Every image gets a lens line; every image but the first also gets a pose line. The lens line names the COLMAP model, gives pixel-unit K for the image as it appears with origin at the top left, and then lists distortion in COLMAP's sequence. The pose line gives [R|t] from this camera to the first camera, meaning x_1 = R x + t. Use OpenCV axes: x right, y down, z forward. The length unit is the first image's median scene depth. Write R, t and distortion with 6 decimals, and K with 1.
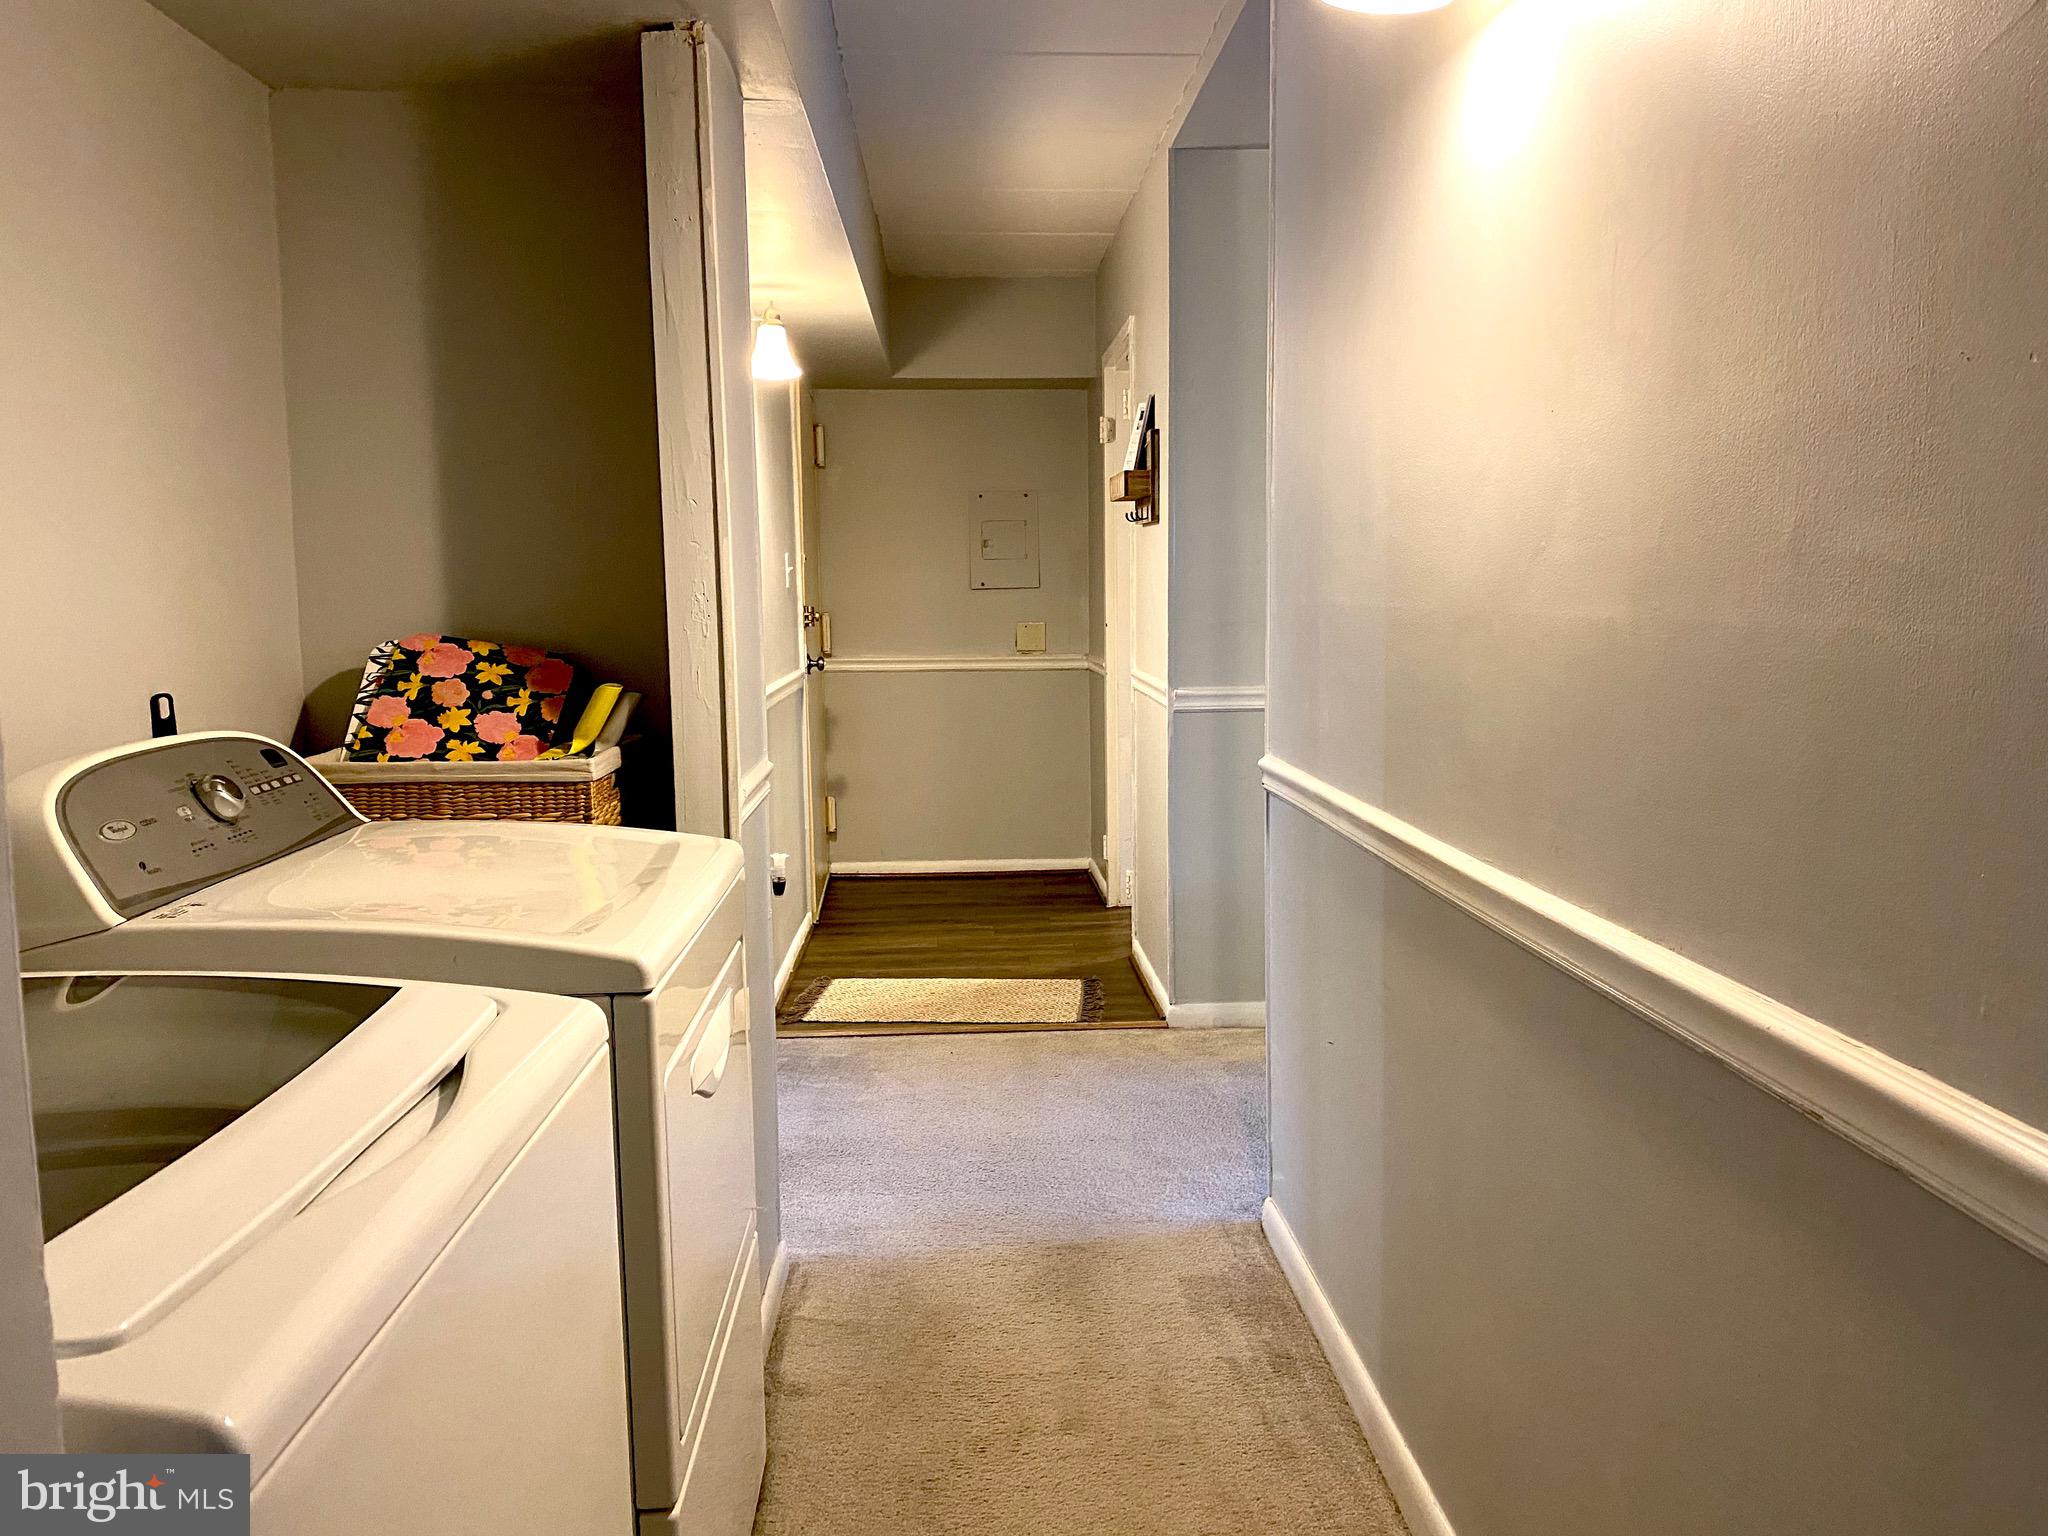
lens RADIAL K [[1558.0, 0, 1023.8], [0, 1558.0, 773.8], [0, 0, 1]] dist [0.009948, 0.004688]
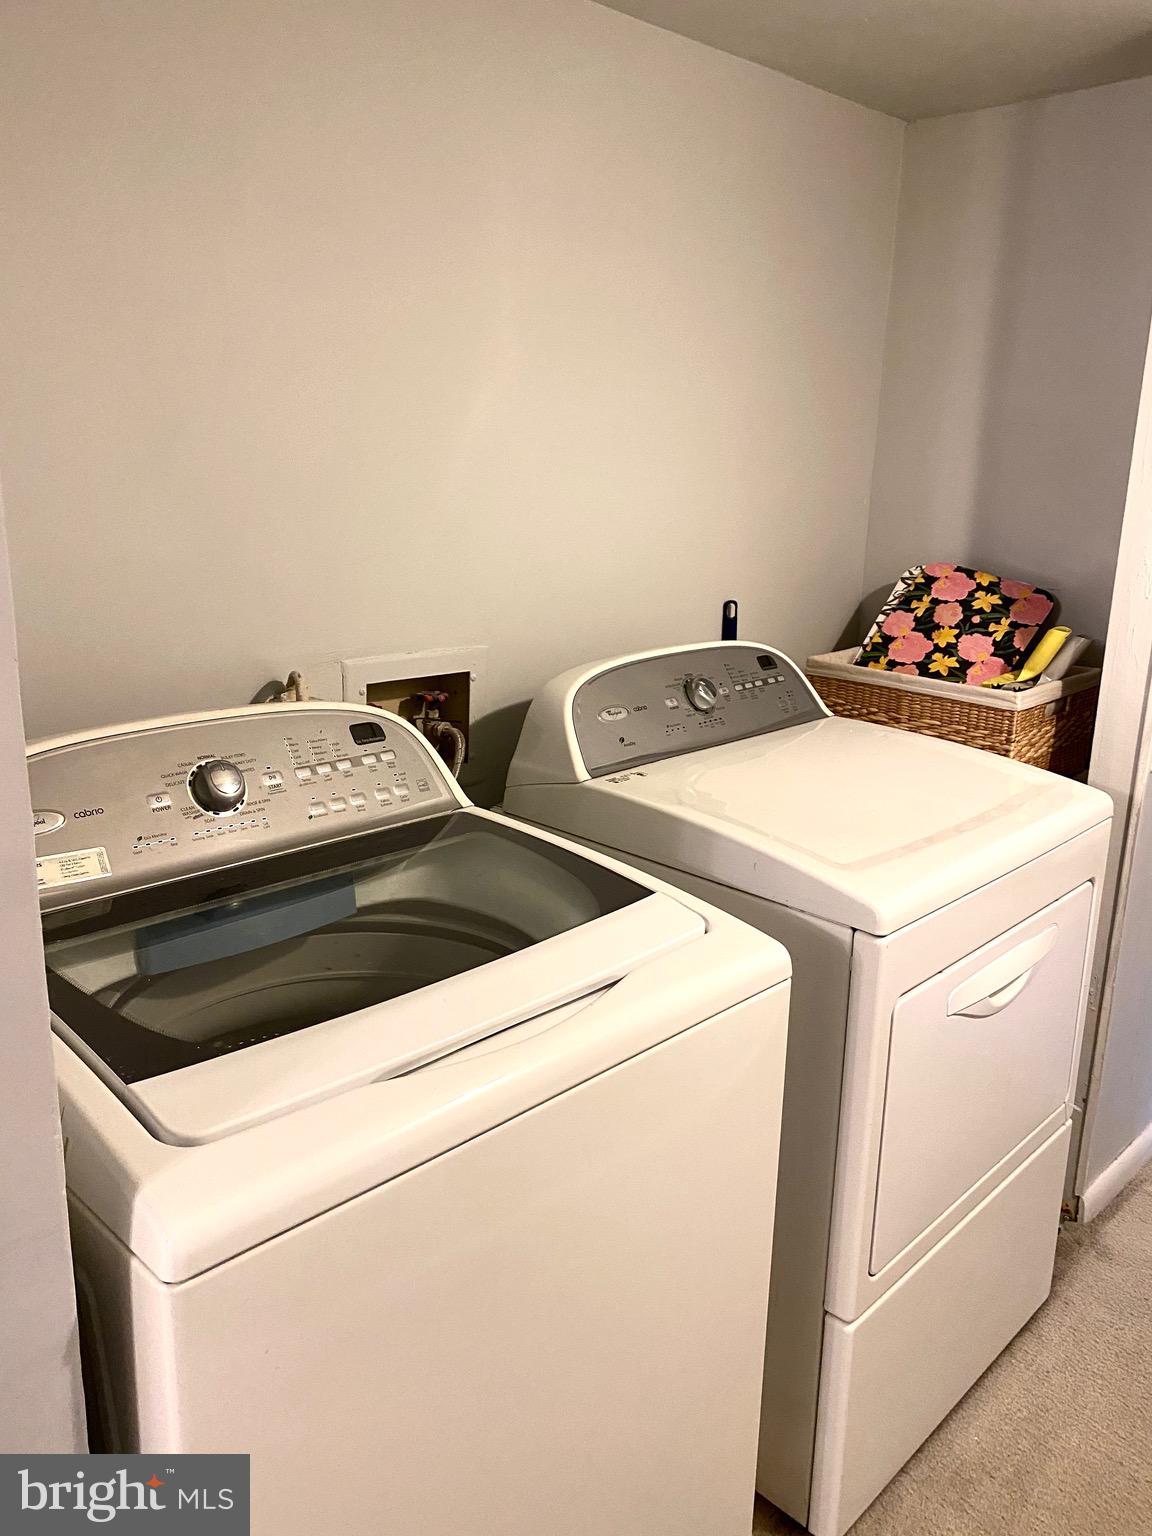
lens RADIAL K [[1168.5, 0, 573.6], [0, 1168.5, 760.2], [0, 0, 1]] dist [0.009948, 0.004688]
pose [[0.677813, 0.216313, -0.702693, 0.119744], [-0.118879, 0.975409, 0.185595, -0.077802], [0.725560, -0.042263, 0.686860, 0.128059]]
